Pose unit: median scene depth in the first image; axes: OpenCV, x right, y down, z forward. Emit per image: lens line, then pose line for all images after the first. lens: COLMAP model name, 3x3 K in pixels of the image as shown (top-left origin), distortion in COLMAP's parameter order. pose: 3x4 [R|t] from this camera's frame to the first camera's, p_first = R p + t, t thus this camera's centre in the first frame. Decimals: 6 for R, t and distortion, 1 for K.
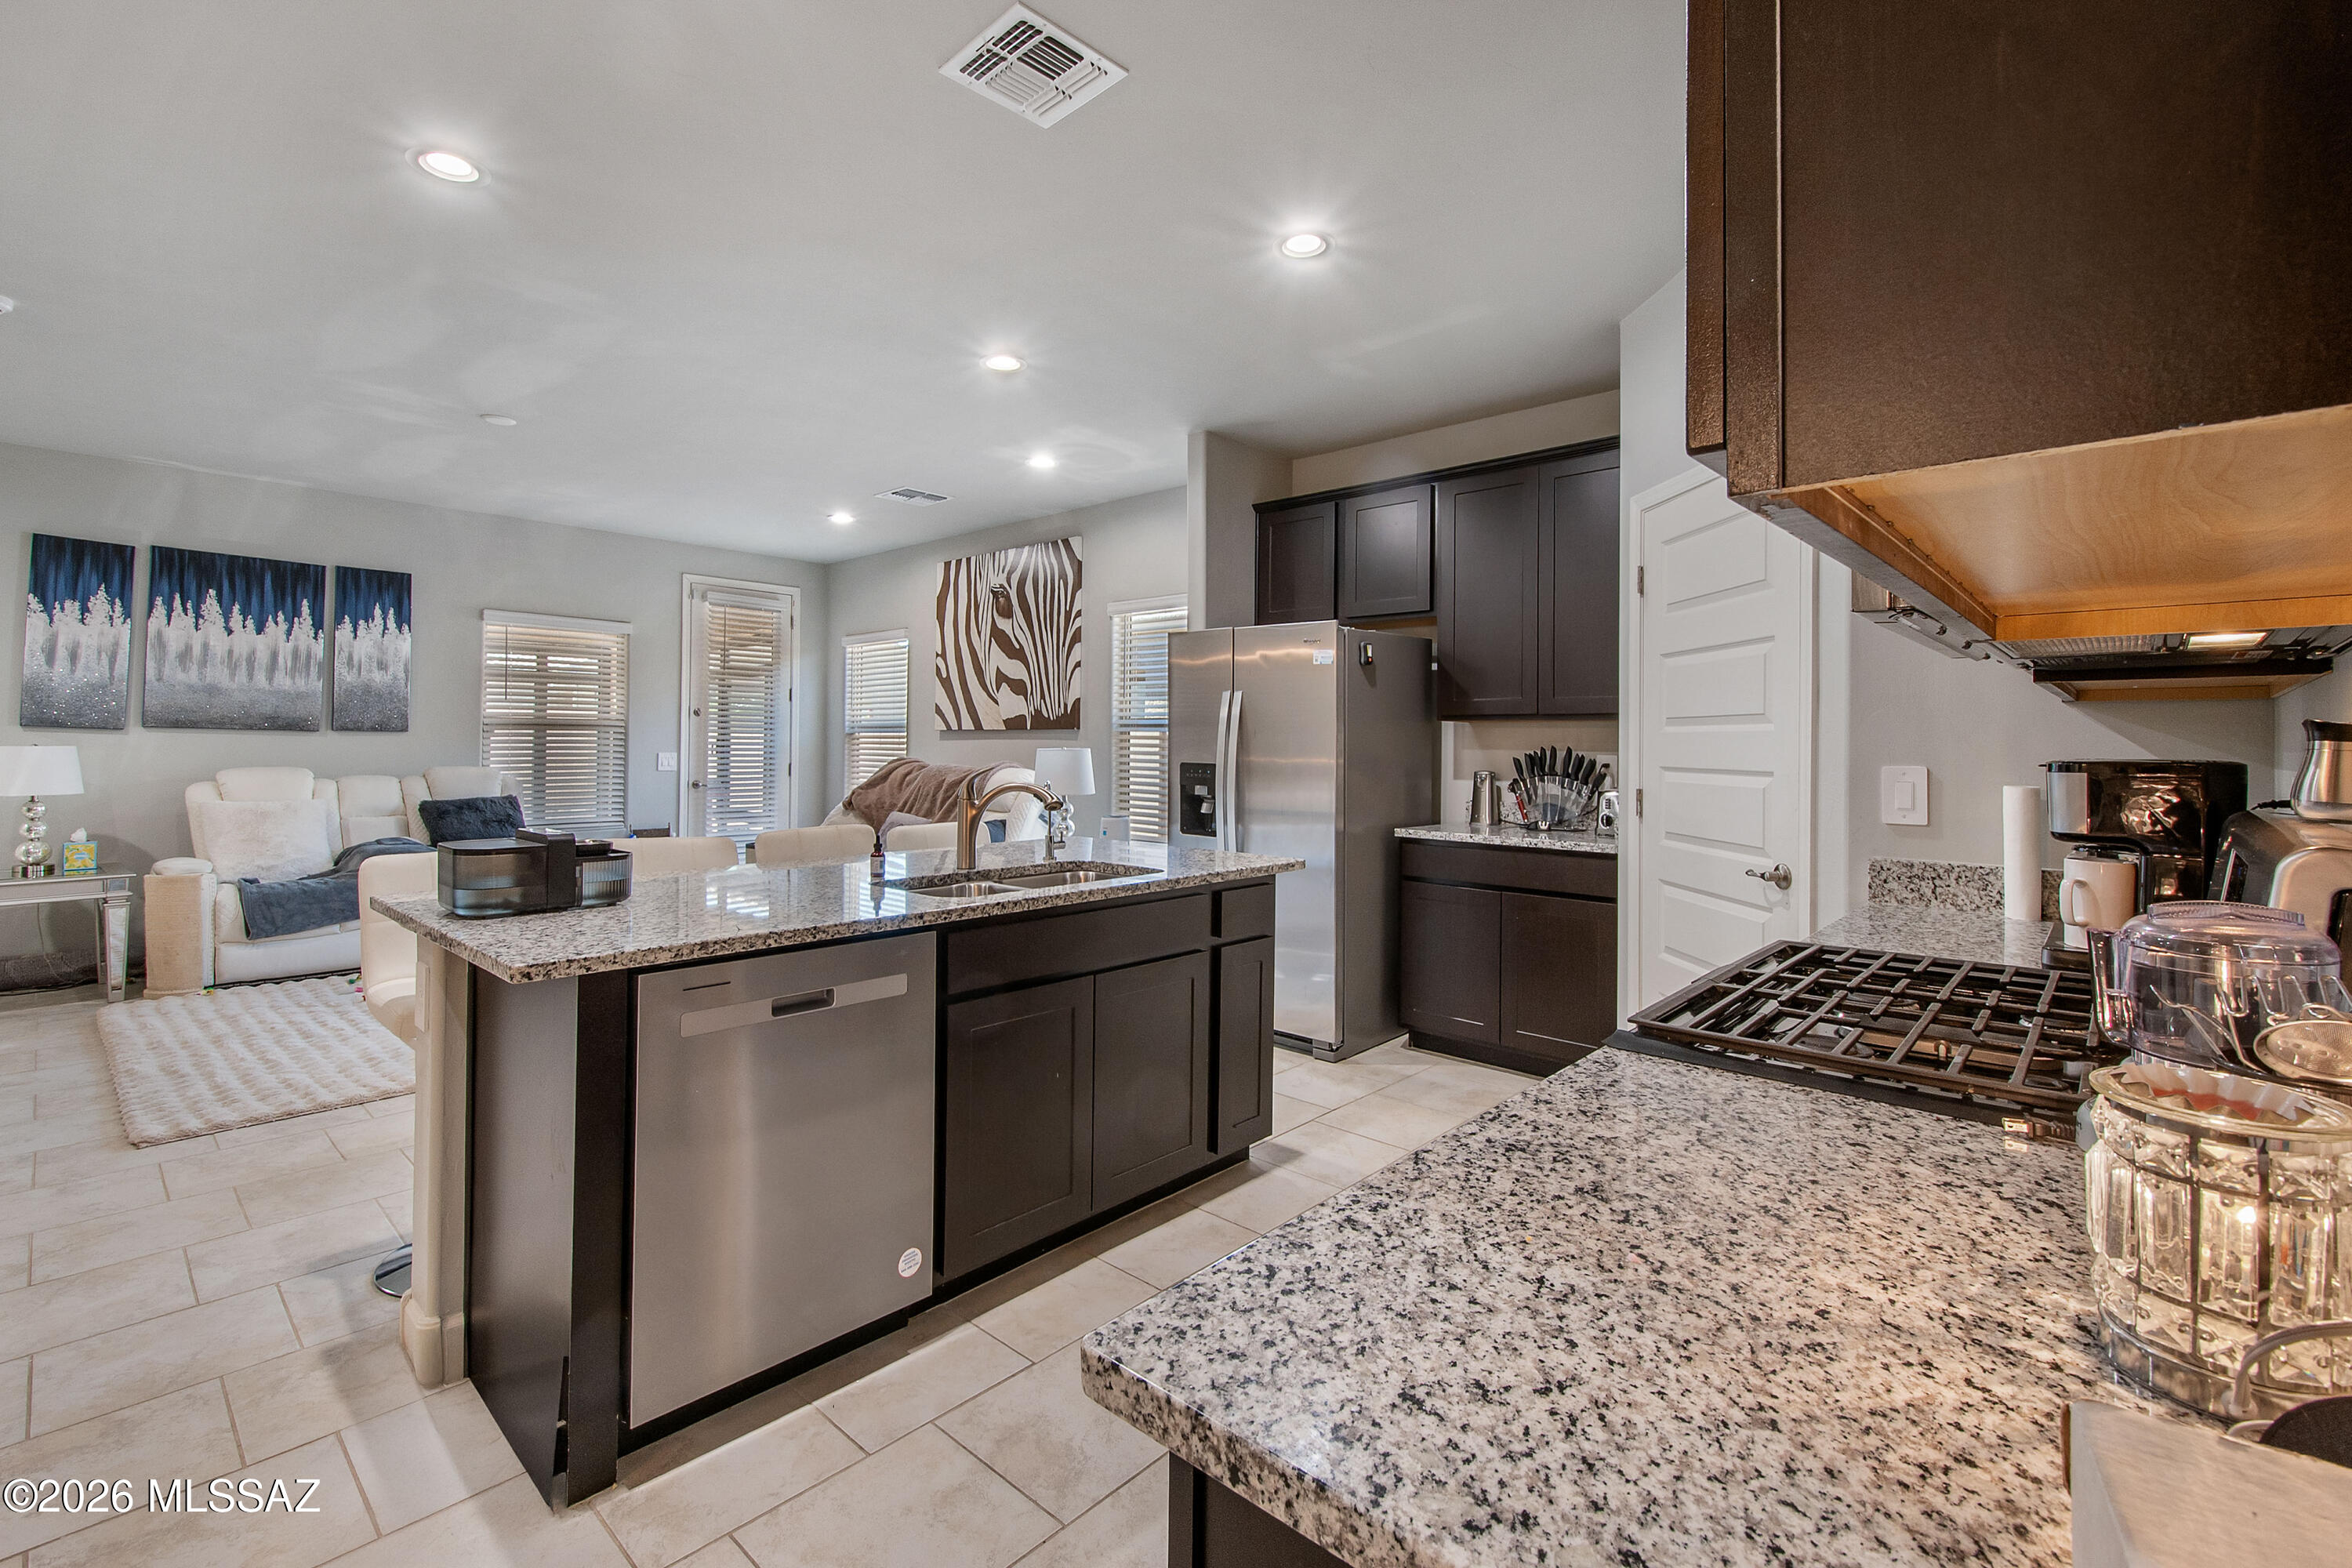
lens RADIAL K [[1033.8, 0, 1169.8], [0, 1033.8, 736.8], [0, 0, 1]] dist [0.004300, -0.000155]
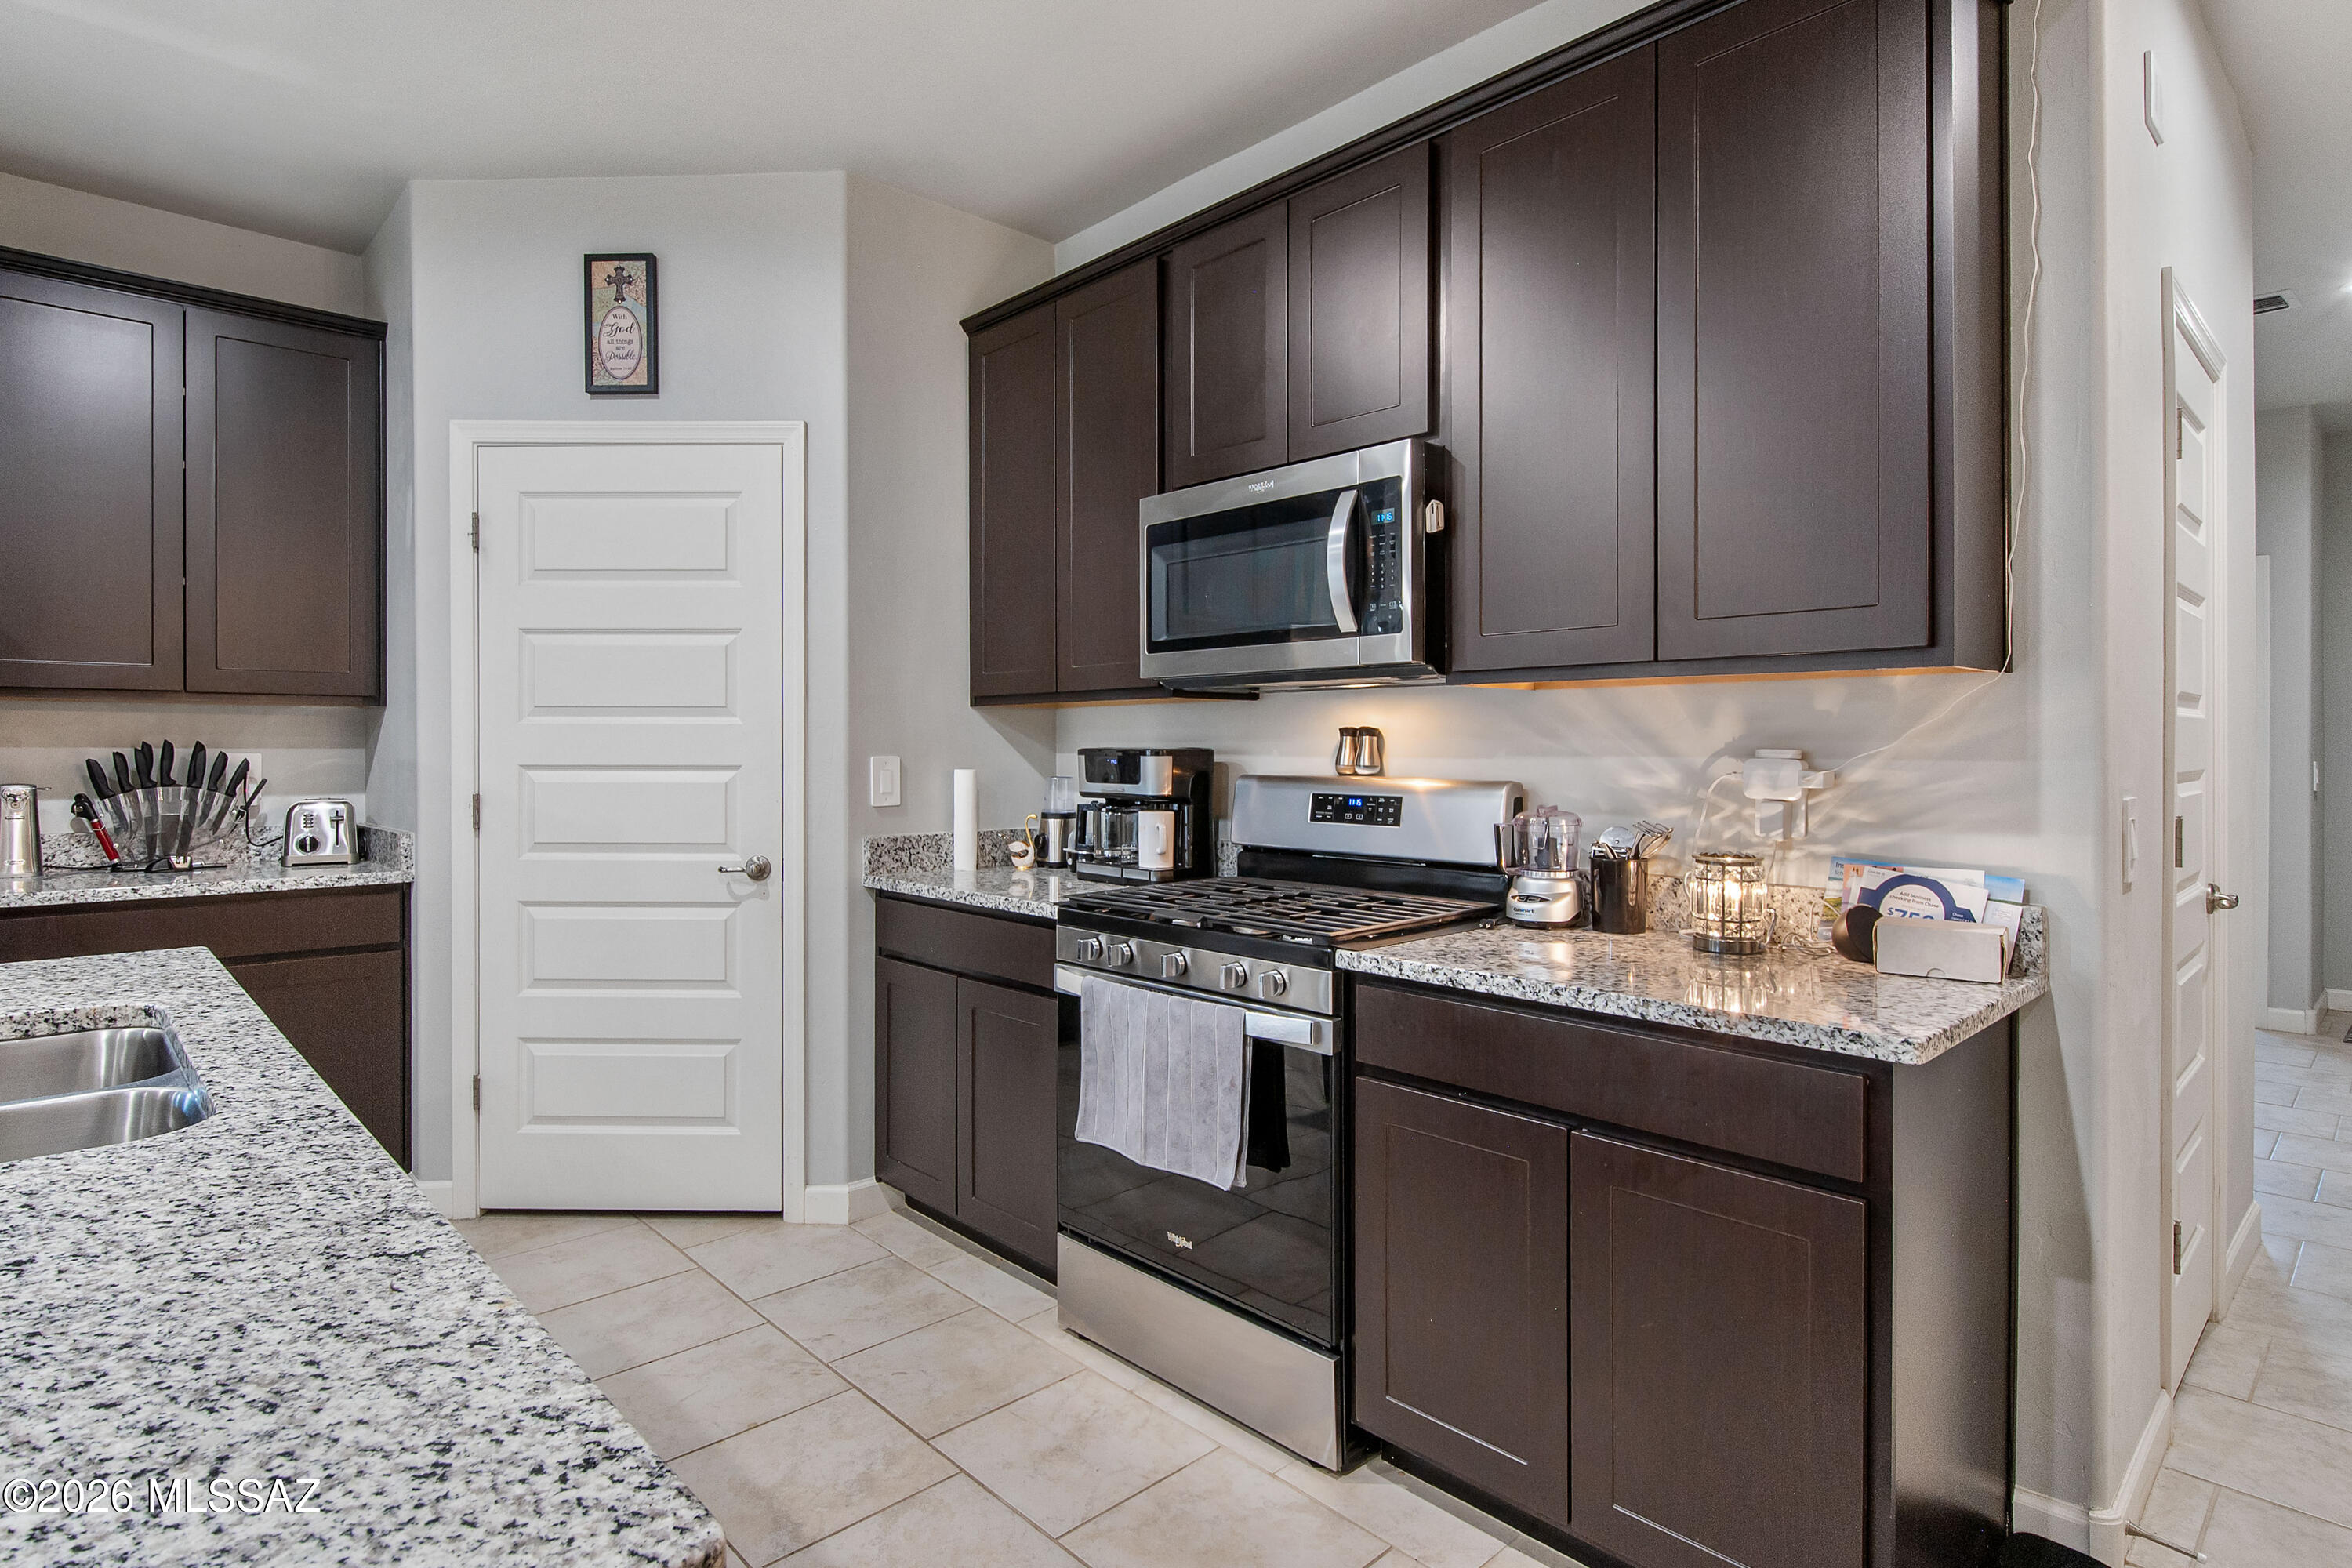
lens RADIAL K [[1220.1, 0, 1180.7], [0, 1220.1, 750.8], [0, 0, 1]] dist [-0.000140, -0.000680]
pose [[0.064097, -0.012129, 0.997870, -0.268437], [-0.007342, 0.999893, 0.012625, 0.000955], [-0.997917, -0.008136, 0.064001, 0.240923]]
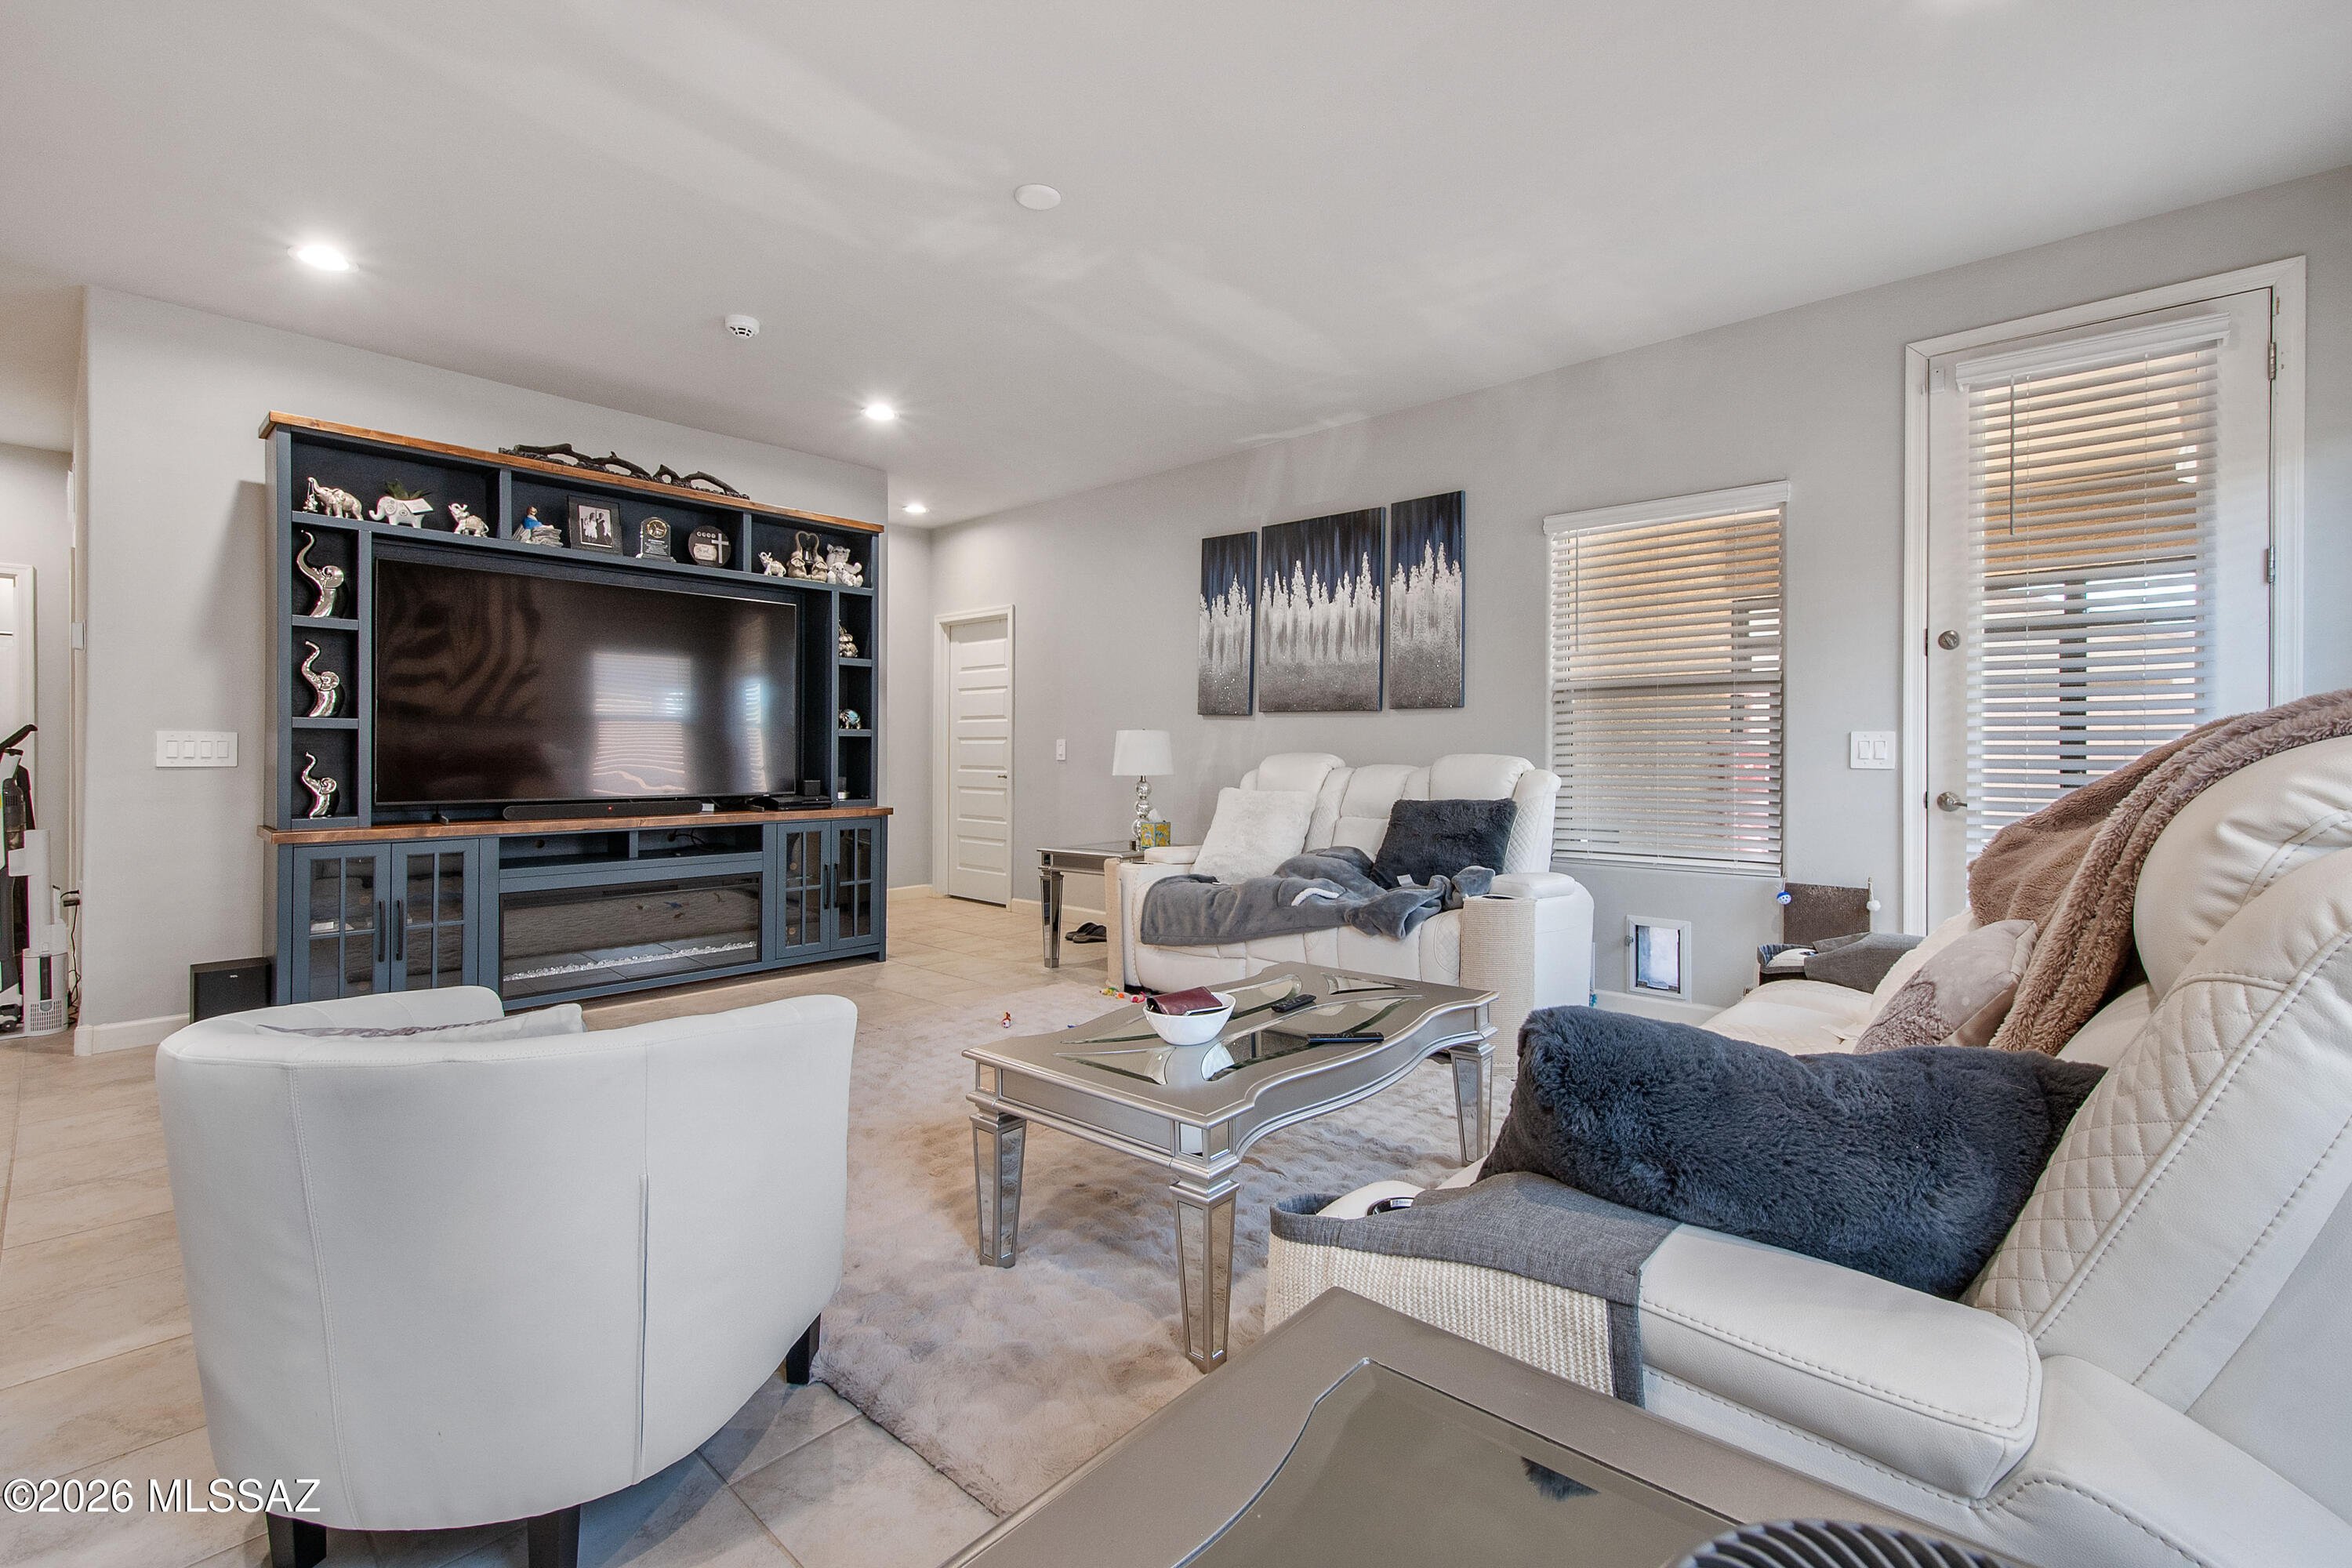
lens RADIAL K [[1025.9, 0, 1184.8], [0, 1025.9, 750.0], [0, 0, 1]] dist [0.008250, -0.000355]
pose [[-0.000170, -0.013118, -0.999914, -0.013388], [0.006305, 0.999894, -0.013119, 0.038431], [0.999980, -0.006307, -0.000087, 0.920531]]
